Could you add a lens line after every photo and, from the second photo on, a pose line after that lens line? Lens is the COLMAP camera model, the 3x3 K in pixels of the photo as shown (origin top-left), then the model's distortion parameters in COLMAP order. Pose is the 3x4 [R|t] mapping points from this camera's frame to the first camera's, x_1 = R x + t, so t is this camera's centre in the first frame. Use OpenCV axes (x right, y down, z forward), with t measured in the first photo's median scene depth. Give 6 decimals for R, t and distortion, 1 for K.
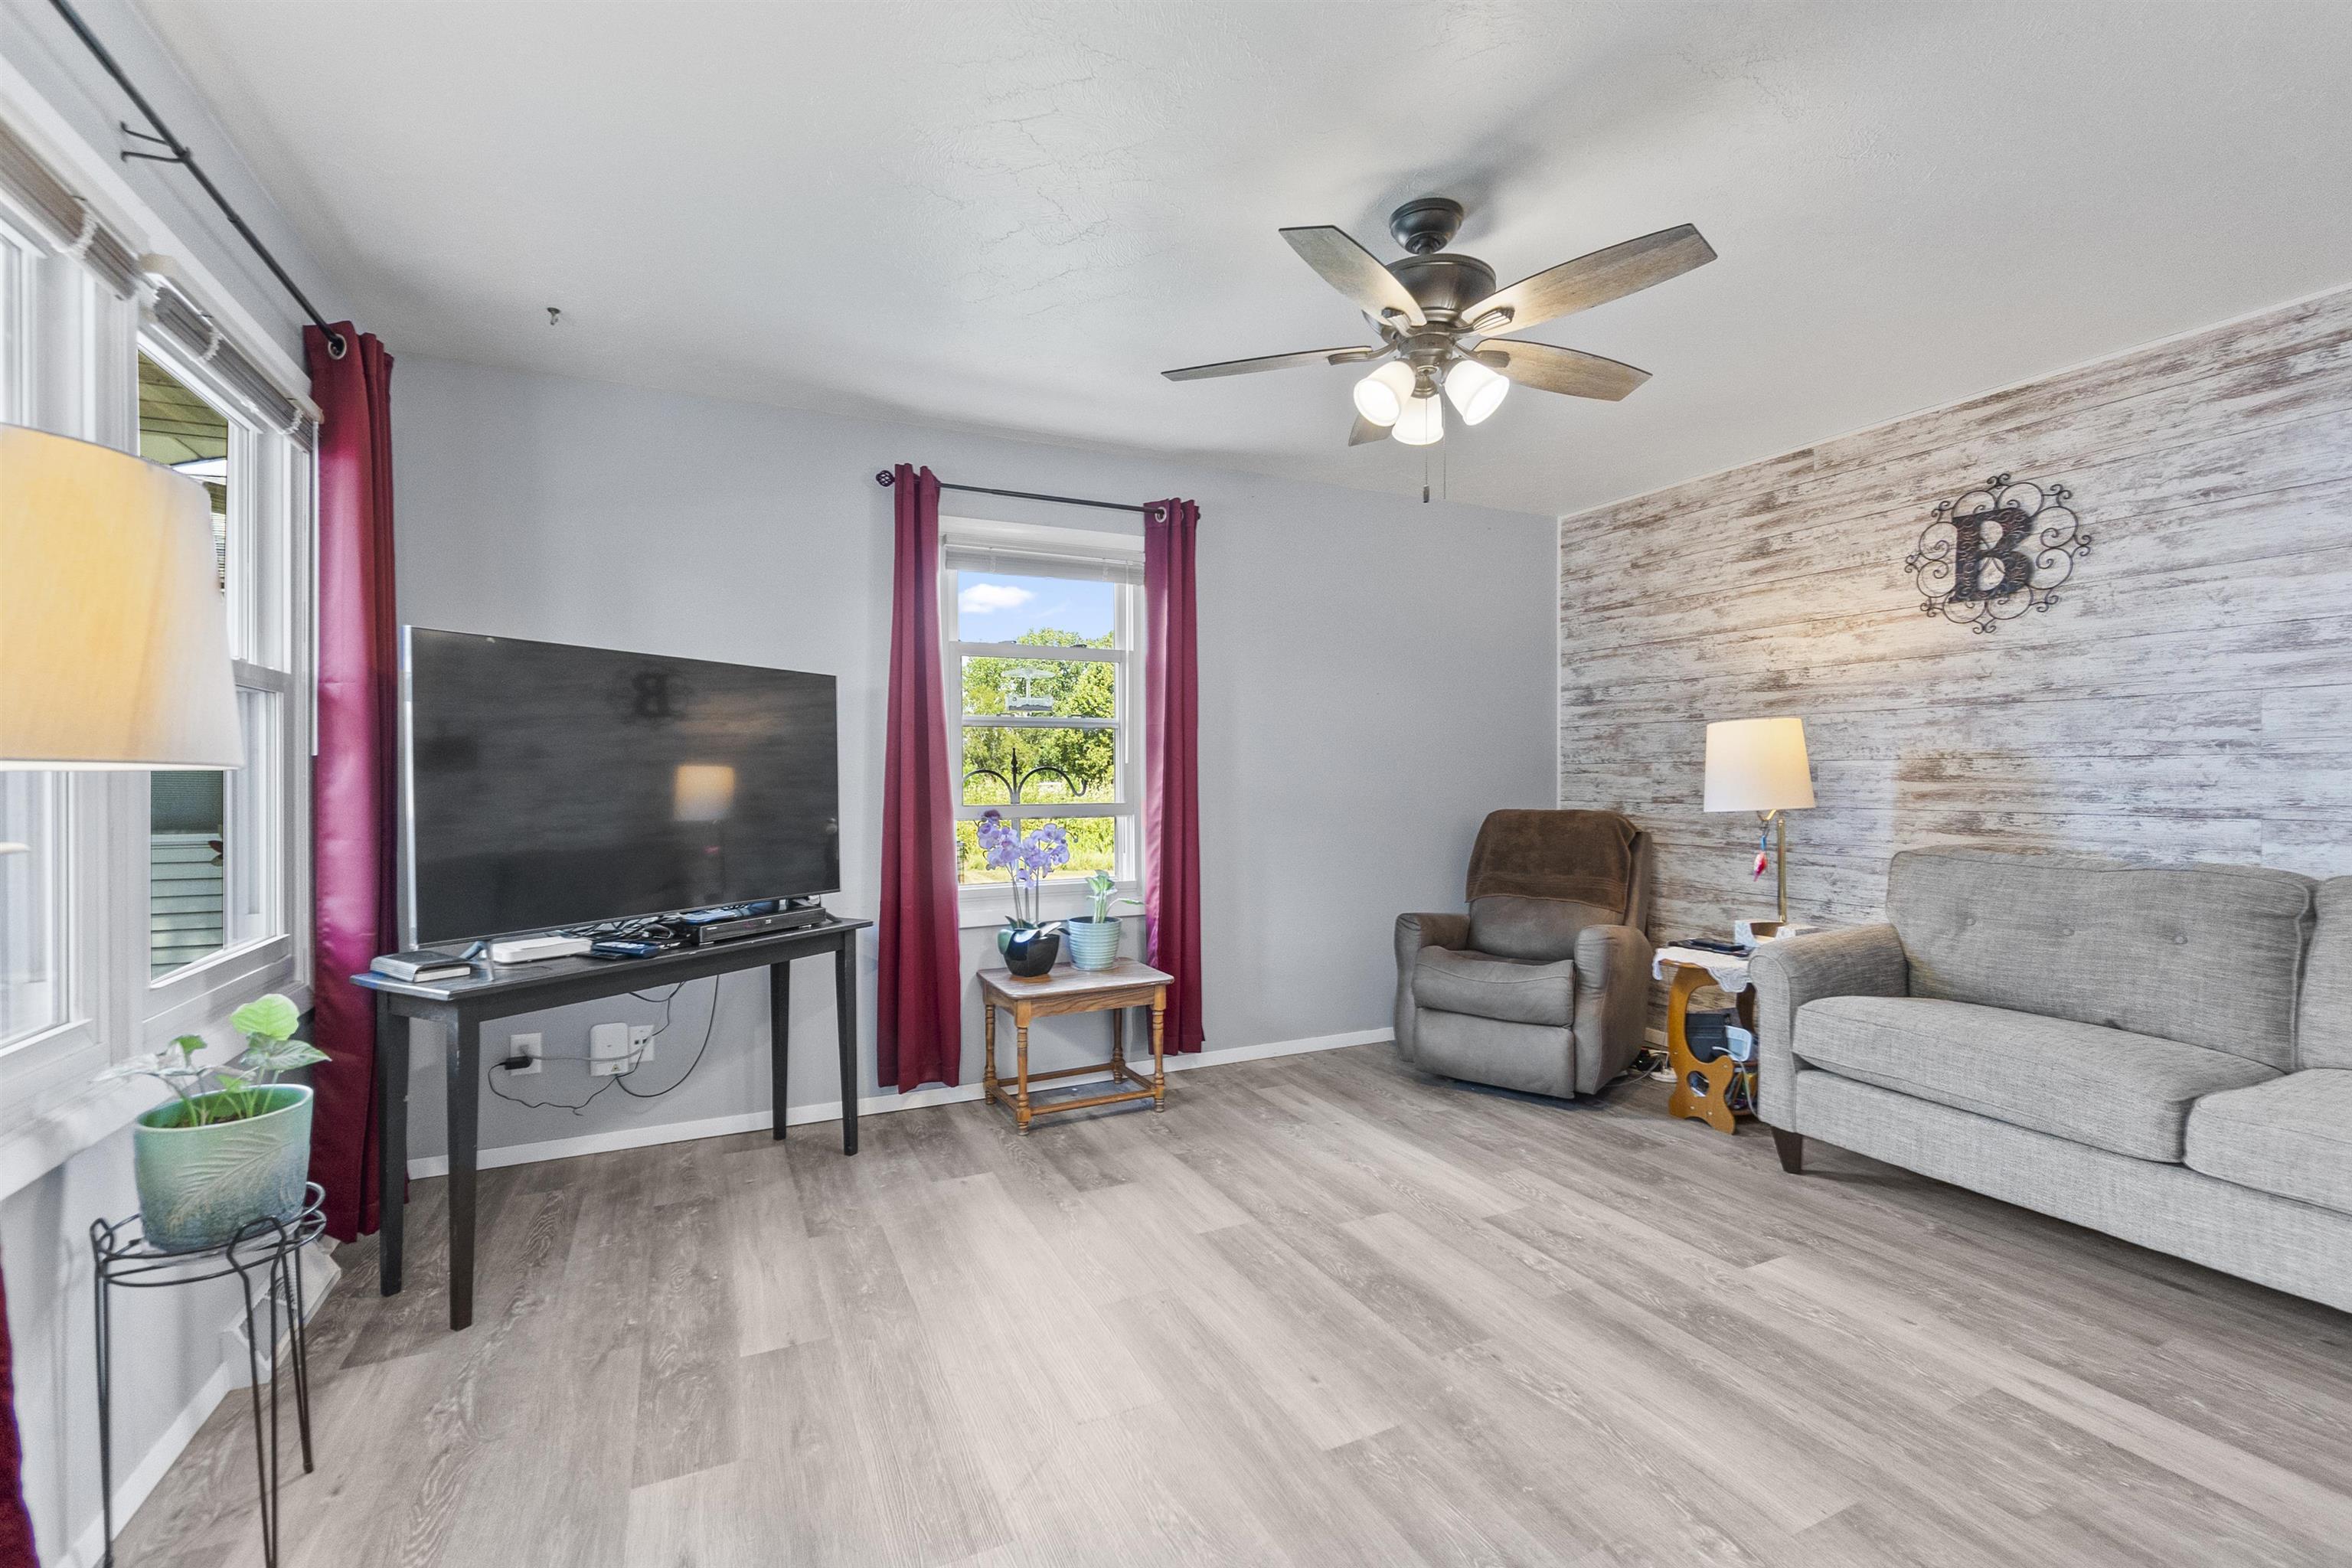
lens RADIAL K [[1010.9, 0, 1159.4], [0, 1010.9, 780.7], [0, 0, 1]] dist [-0.008775, 0.001535]
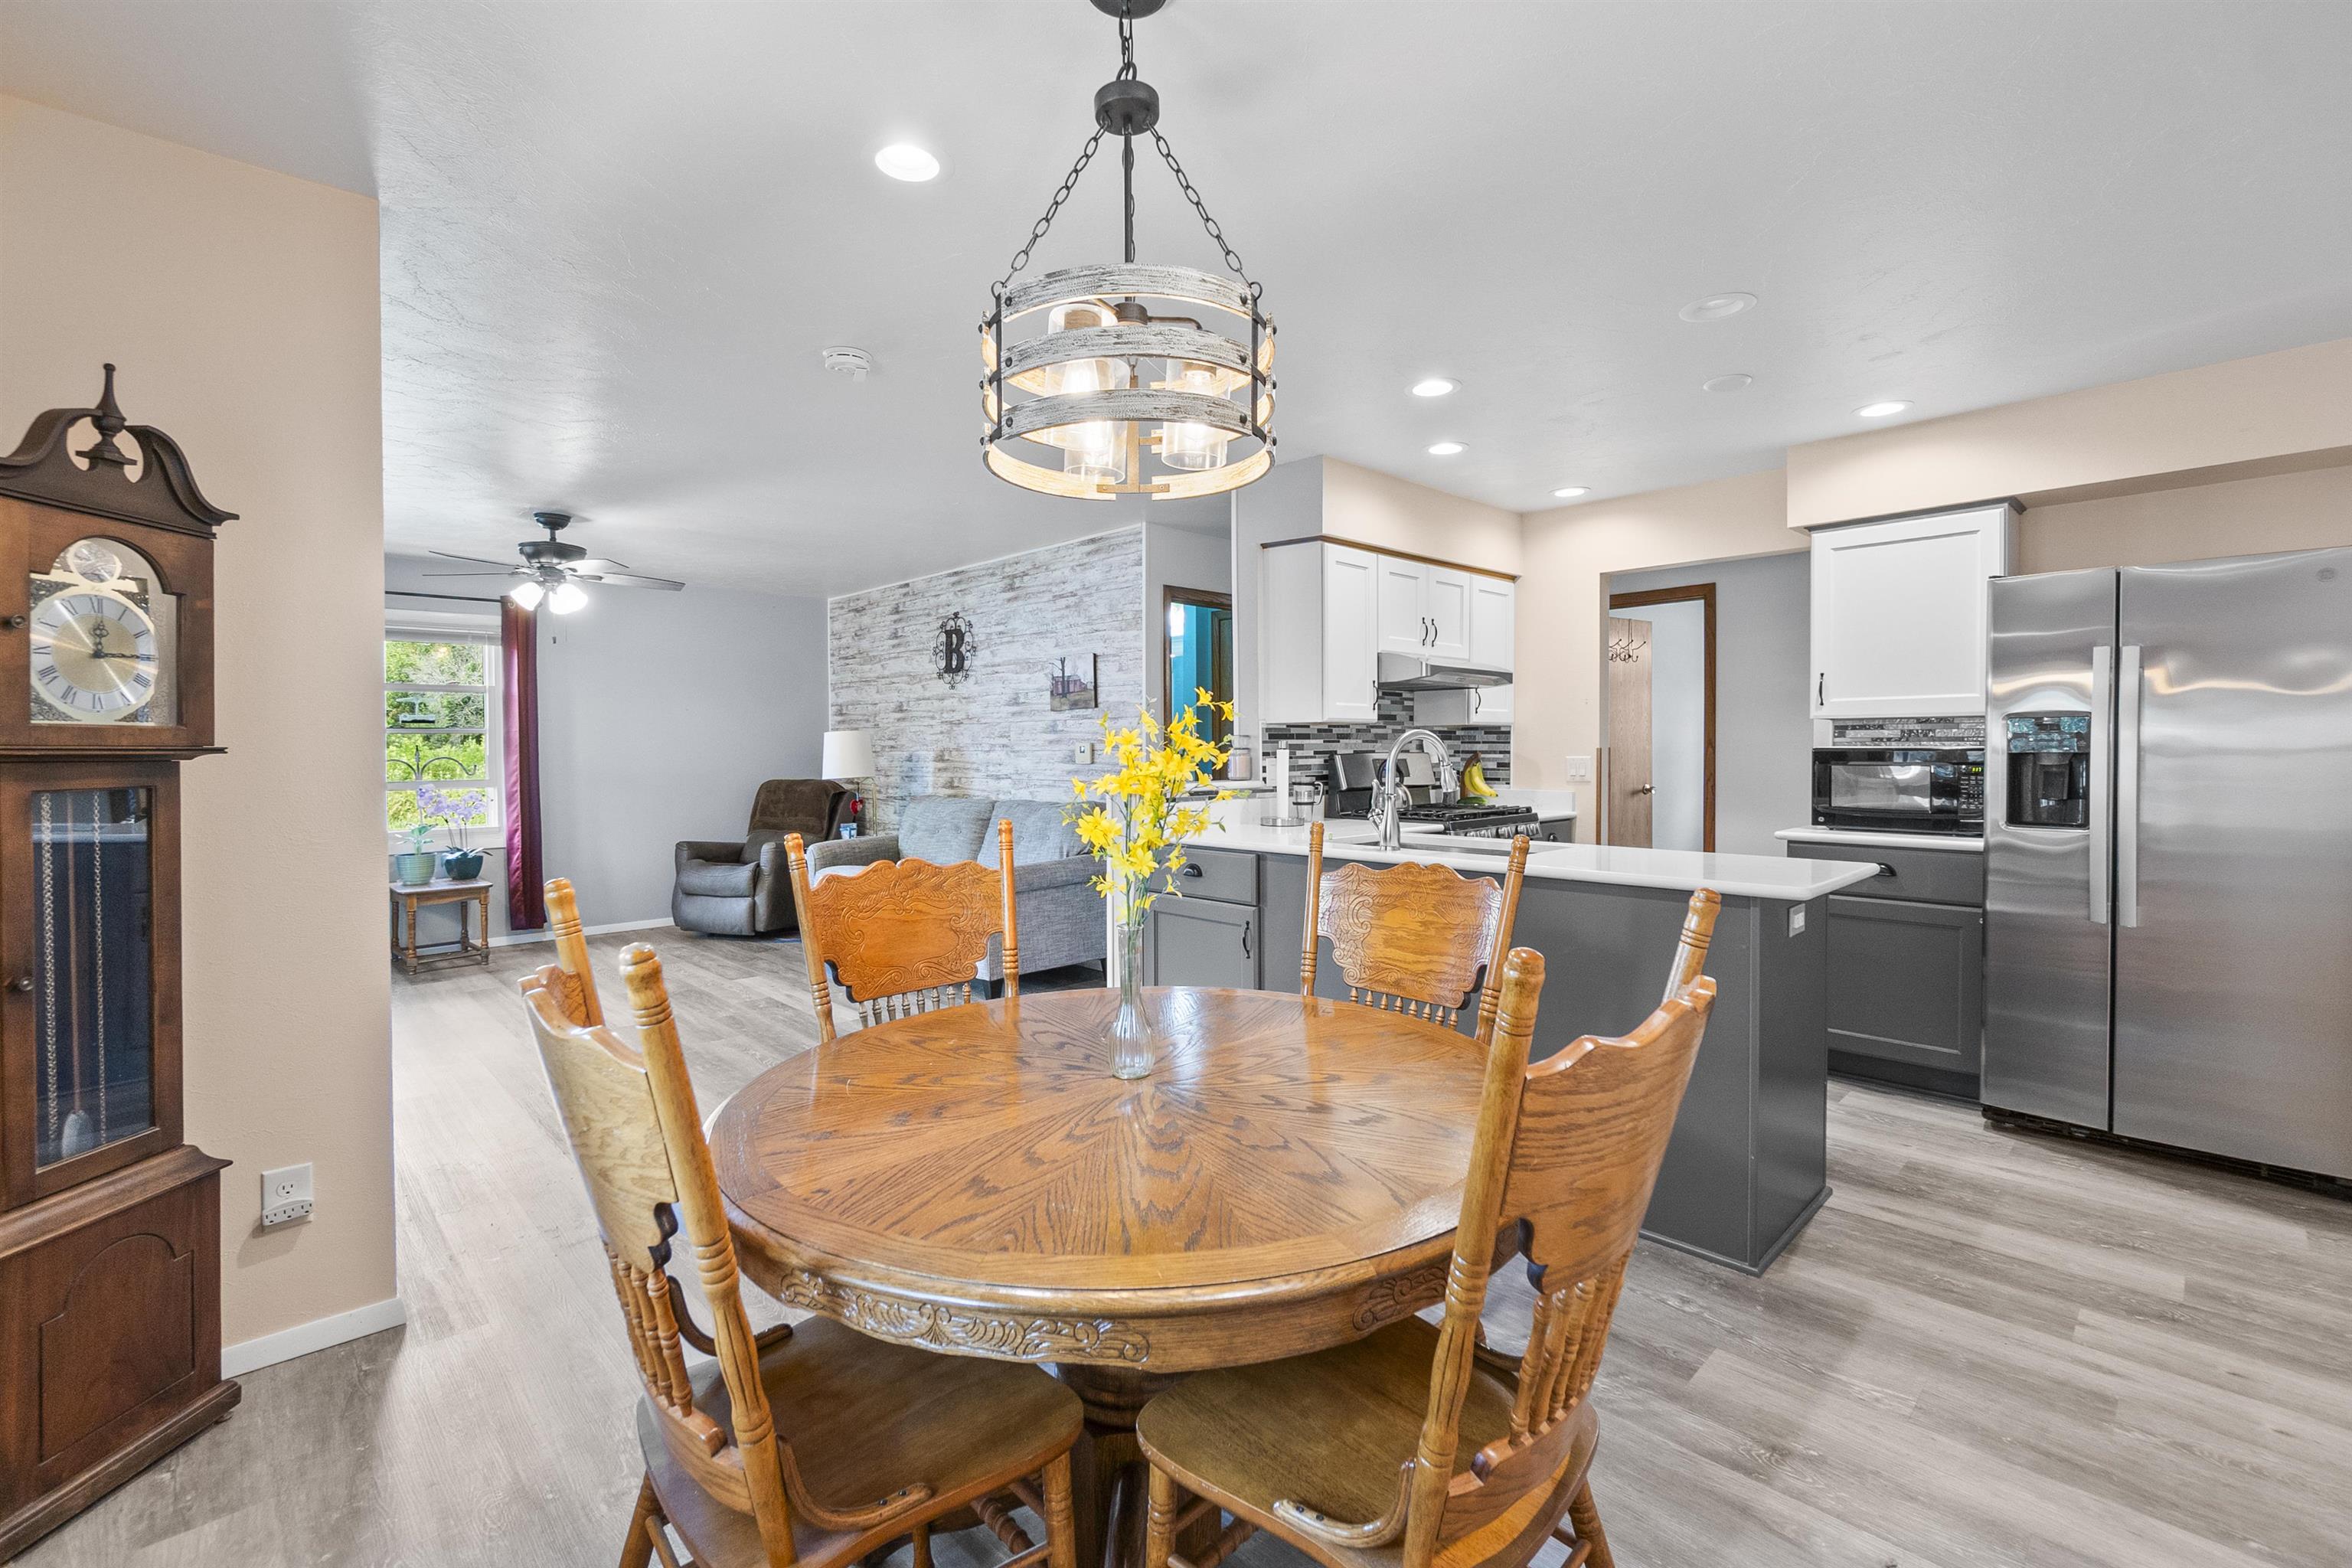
lens RADIAL K [[1010.9, 0, 1165.8], [0, 1010.9, 761.5], [0, 0, 1]] dist [-0.008775, 0.001535]
pose [[0.946994, -0.009806, 0.321101, 0.604504], [0.007213, 0.999931, 0.009262, -0.017908], [-0.321170, -0.006455, 0.947000, -1.132602]]
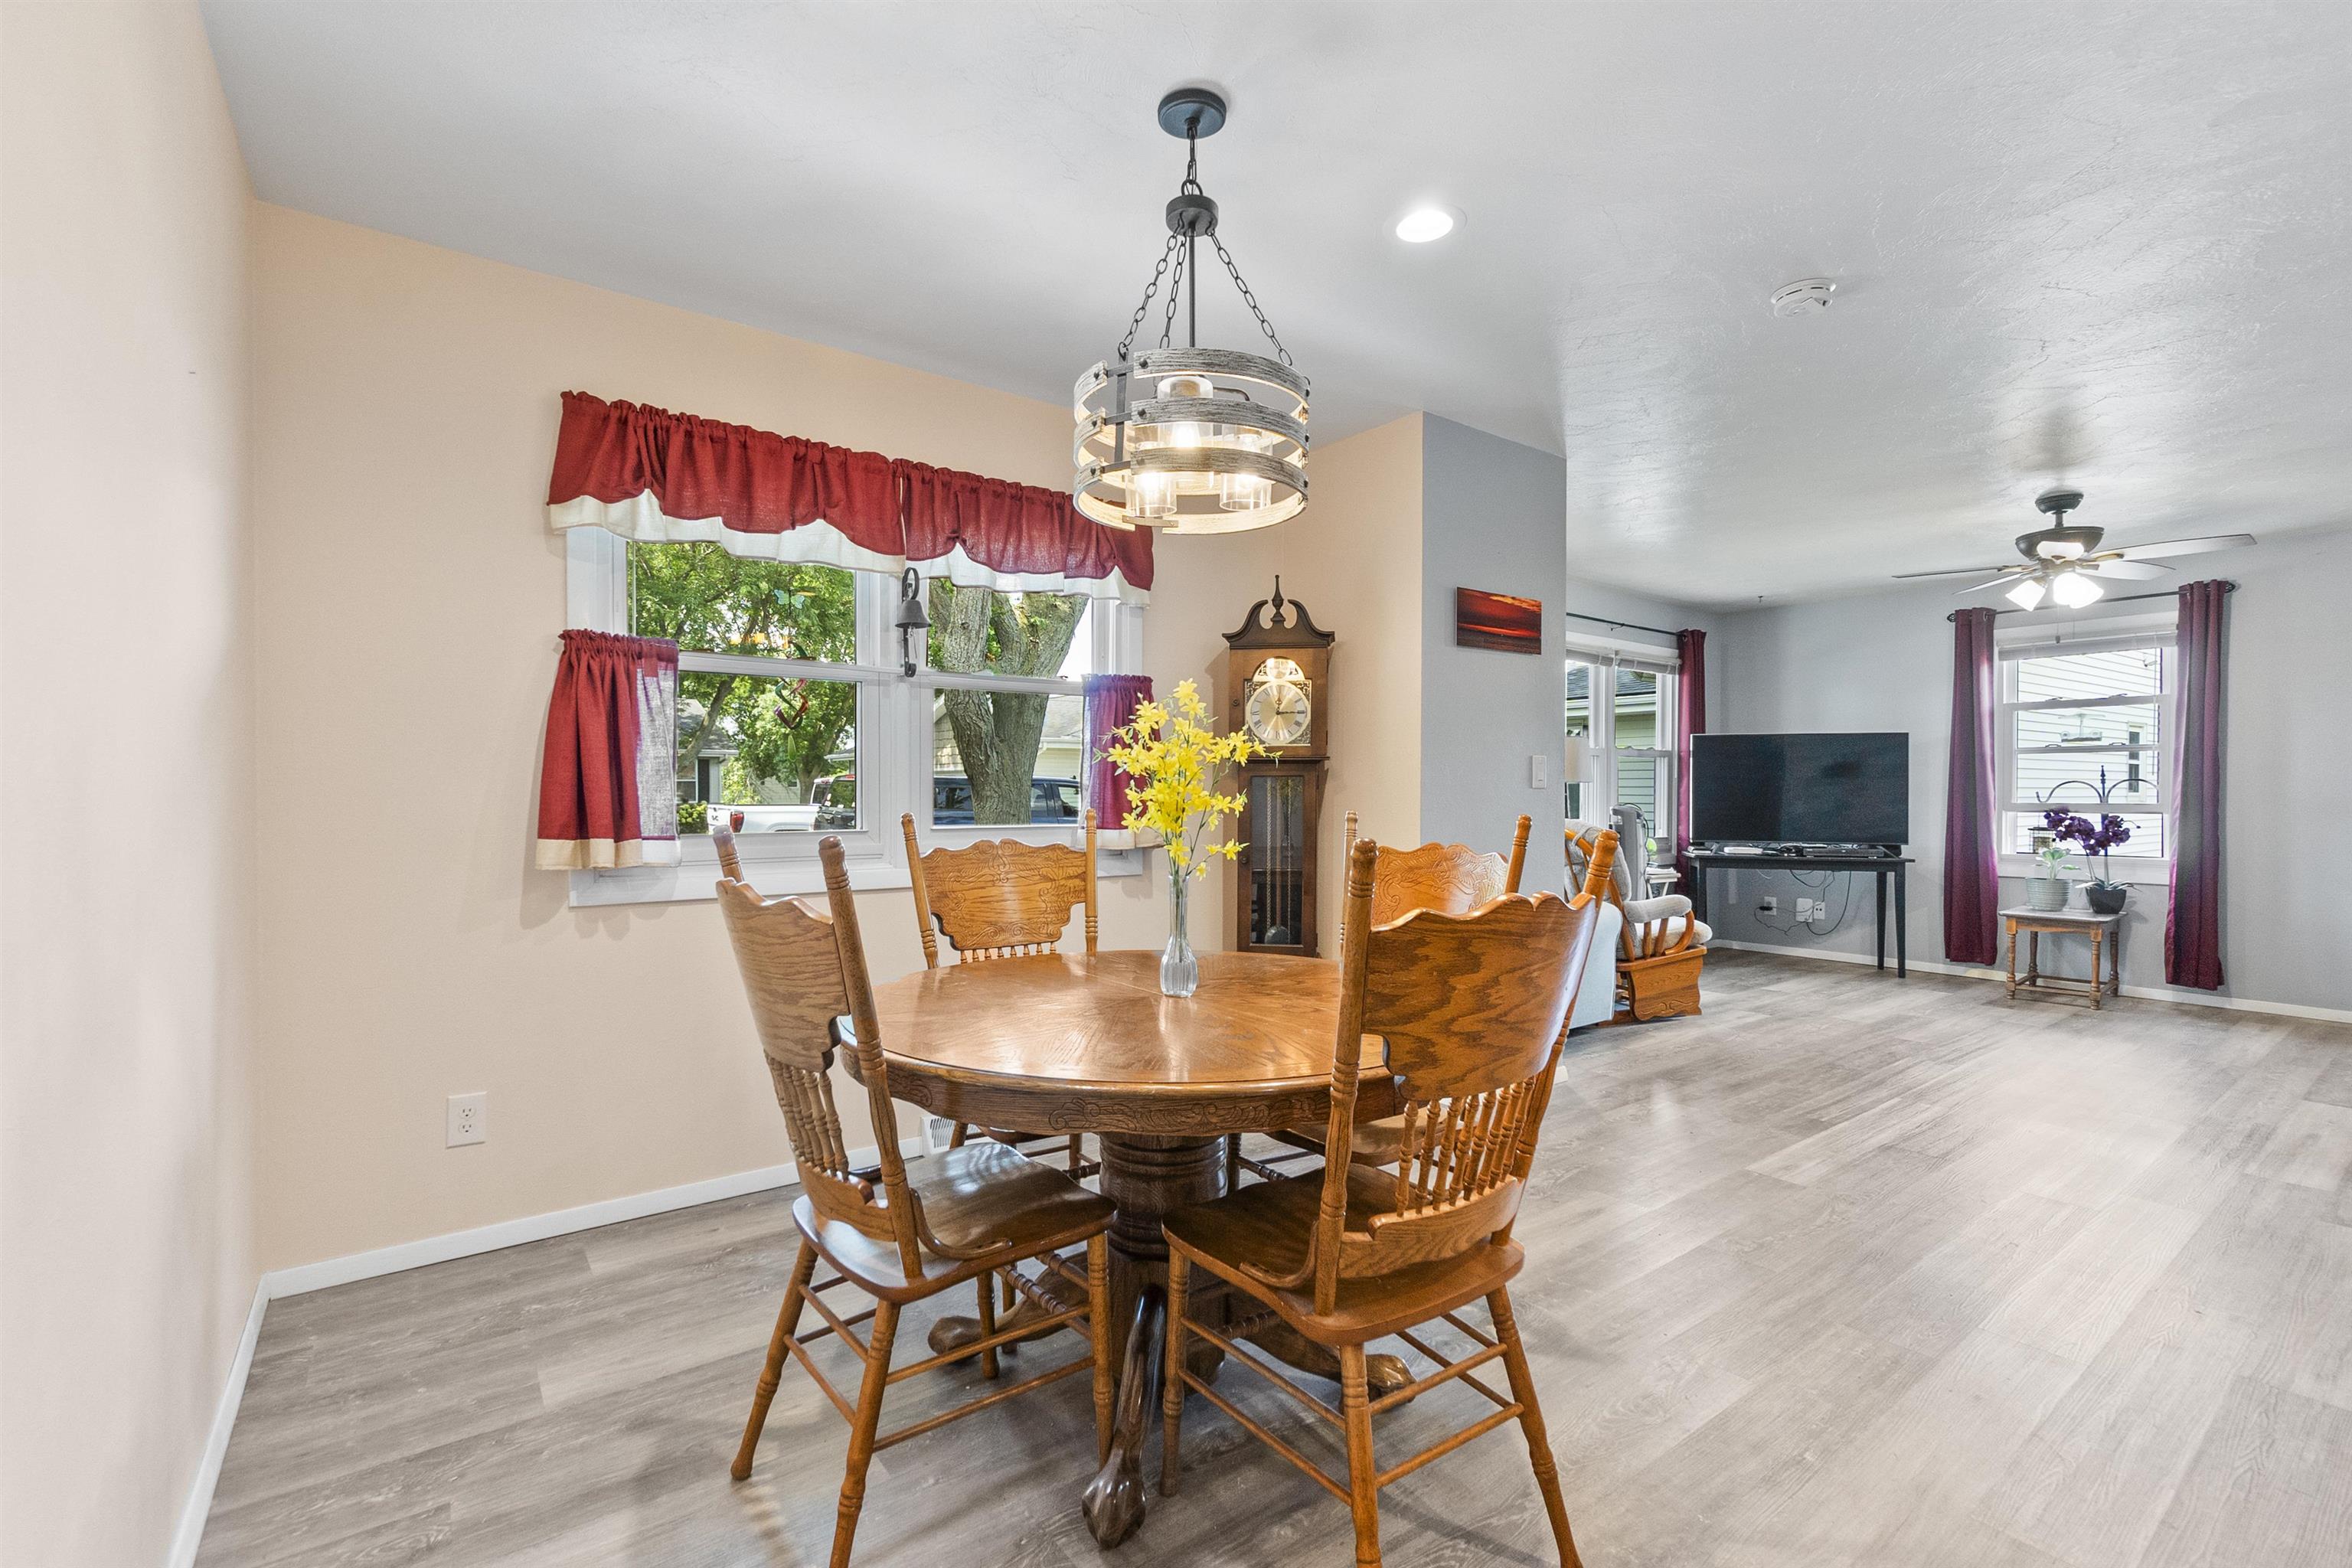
lens RADIAL K [[1010.9, 0, 1177.0], [0, 1010.9, 799.0], [0, 0, 1]] dist [-0.008775, 0.001535]
pose [[0.197389, 0.013103, -0.980238, 1.350011], [-0.007426, 0.999902, 0.011870, 0.011855], [0.980297, 0.004936, 0.197467, -0.776524]]
